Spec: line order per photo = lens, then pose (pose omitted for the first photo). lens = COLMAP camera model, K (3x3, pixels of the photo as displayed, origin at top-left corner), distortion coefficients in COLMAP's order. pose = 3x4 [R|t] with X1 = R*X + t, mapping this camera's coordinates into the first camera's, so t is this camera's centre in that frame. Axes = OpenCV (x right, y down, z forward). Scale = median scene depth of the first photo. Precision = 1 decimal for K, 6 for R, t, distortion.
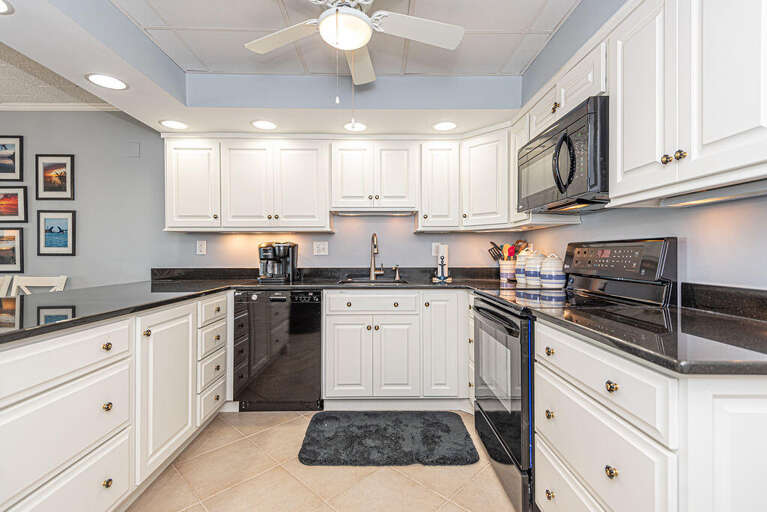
lens RADIAL K [[362.9, 0, 385.5], [0, 362.9, 252.6], [0, 0, 1]] dist [0.028055, -0.014462]
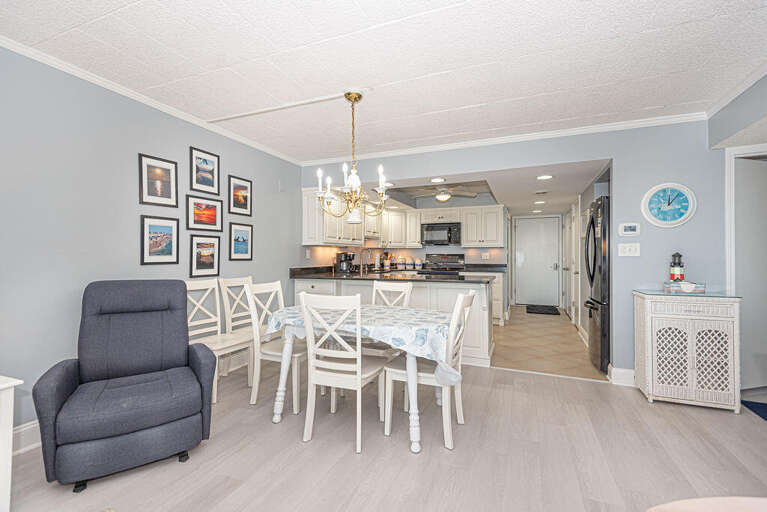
lens RADIAL K [[344.0, 0, 383.5], [0, 344.0, 256.0], [0, 0, 1]] dist [-0.003699, -0.000625]
pose [[0.394471, -0.000981, 0.918908, -1.766356], [0.000009, 0.999999, 0.001064, -0.007965], [-0.918908, -0.000411, 0.394471, 0.111337]]
